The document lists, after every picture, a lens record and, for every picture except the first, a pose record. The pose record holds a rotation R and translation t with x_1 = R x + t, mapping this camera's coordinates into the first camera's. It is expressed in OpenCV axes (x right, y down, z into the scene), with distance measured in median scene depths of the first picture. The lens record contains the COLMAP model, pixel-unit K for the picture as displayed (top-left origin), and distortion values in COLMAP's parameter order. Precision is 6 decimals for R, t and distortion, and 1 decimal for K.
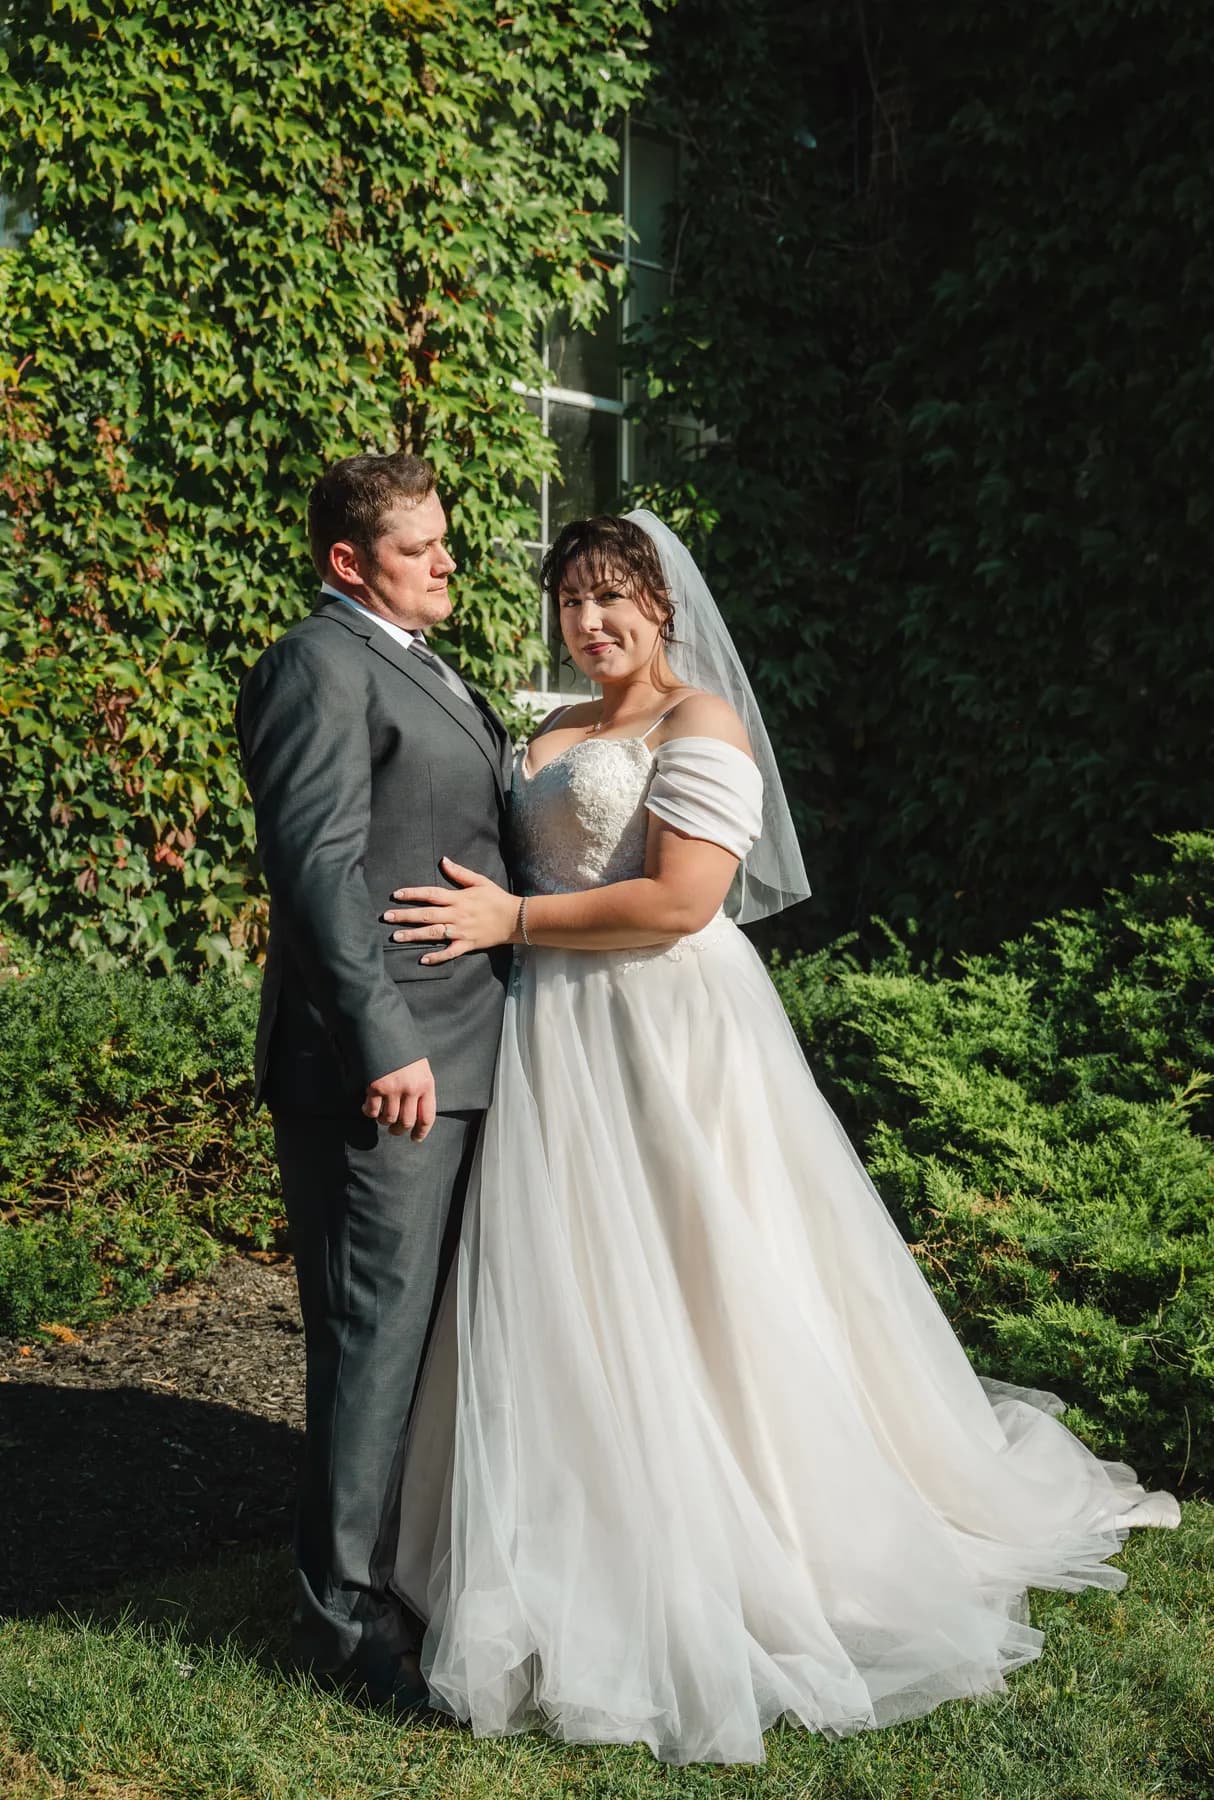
lens RADIAL K [[2173.6, 0, 635.3], [0, 2173.6, 912.4], [0, 0, 1]] dist [0.012003, 0.037565]
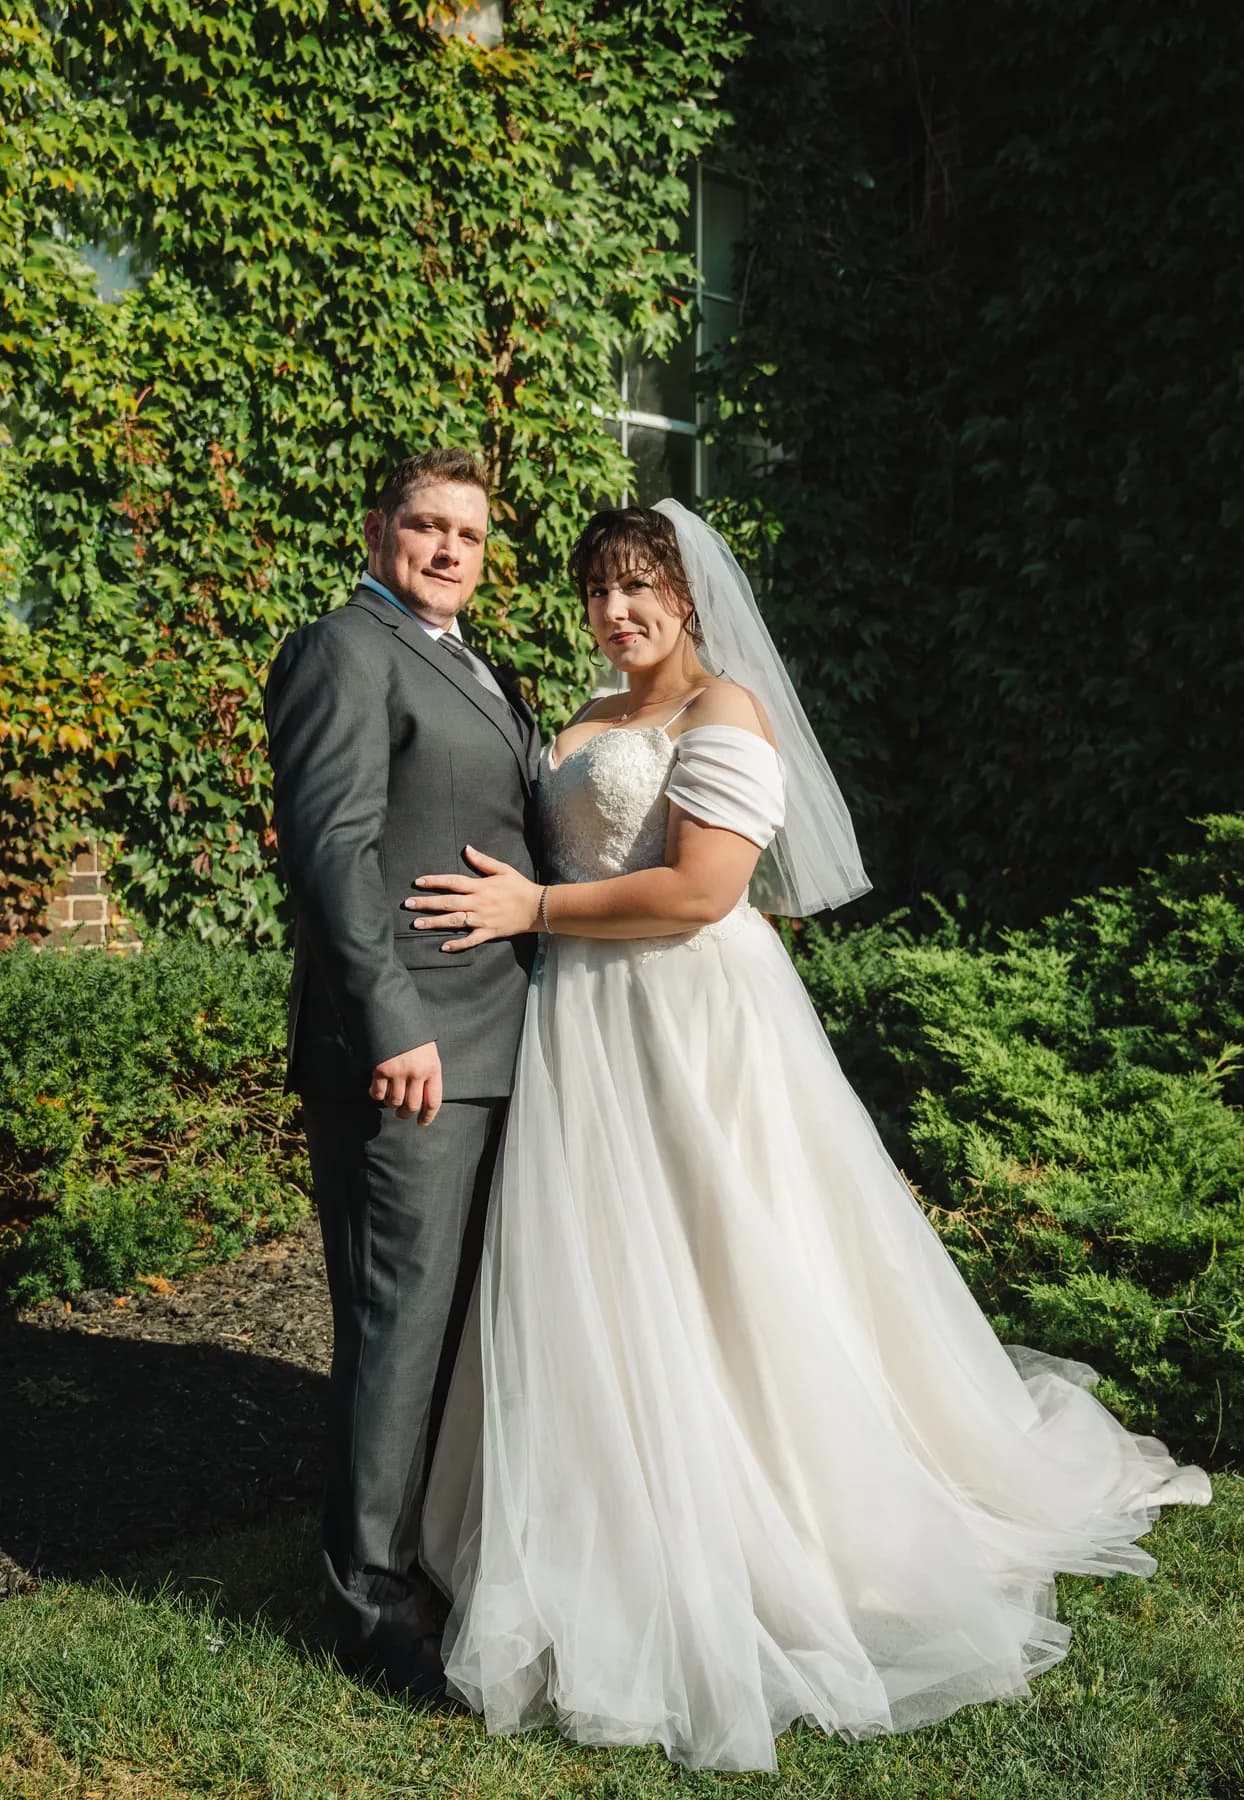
lens RADIAL K [[1861.2, 0, 611.4], [0, 1861.2, 911.2], [0, 0, 1]] dist [0.017261, -0.029432]
pose [[0.997734, -0.002396, -0.067232, 0.017614], [0.003418, 0.999880, 0.015082, -0.003808], [0.067188, -0.015277, 0.997623, 0.068982]]
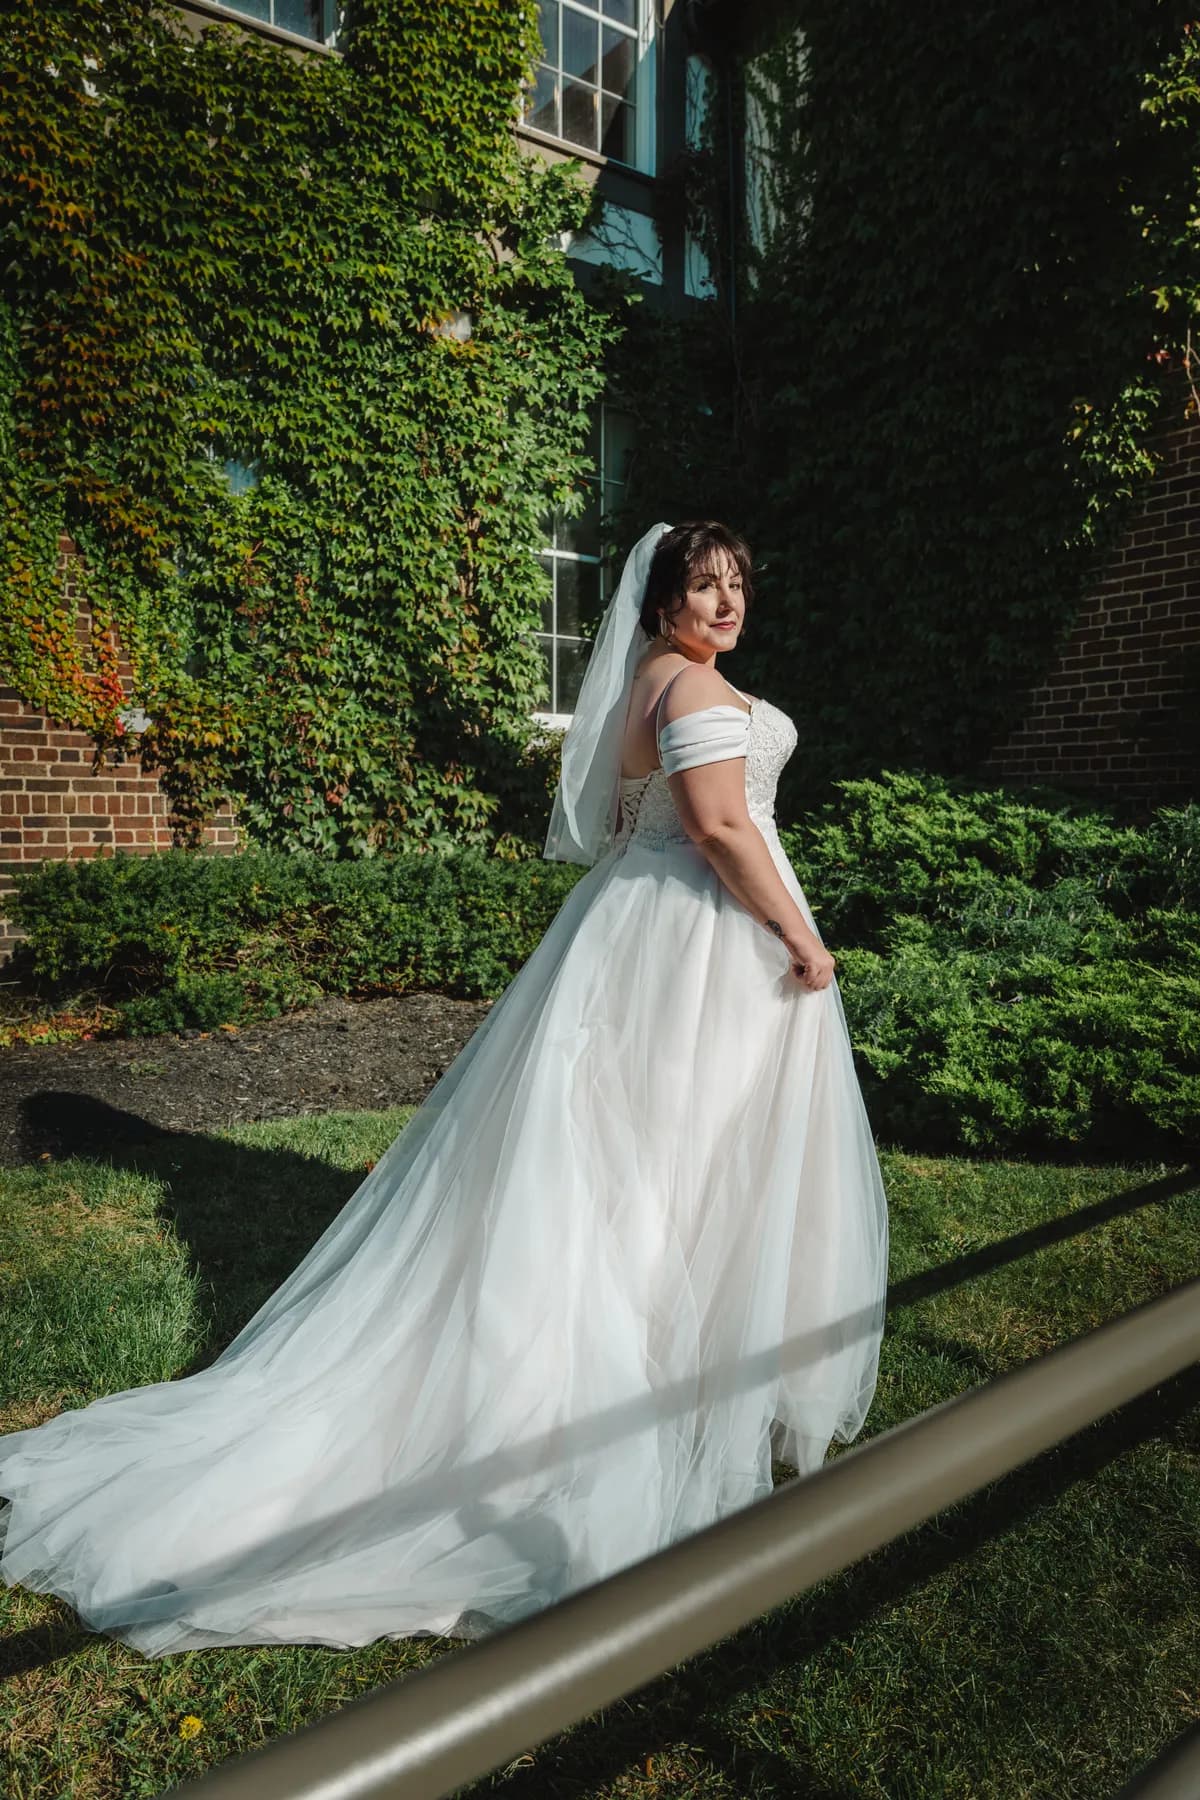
lens RADIAL K [[1193.2, 0, 600.0], [0, 1193.2, 900.0], [0, 0, 1]] dist [0.000940, -0.006789]
pose [[0.991142, 0.006991, -0.132624, 0.163705], [-0.001323, 0.999084, 0.042778, 0.019187], [0.132802, -0.042224, 0.990243, -0.033847]]
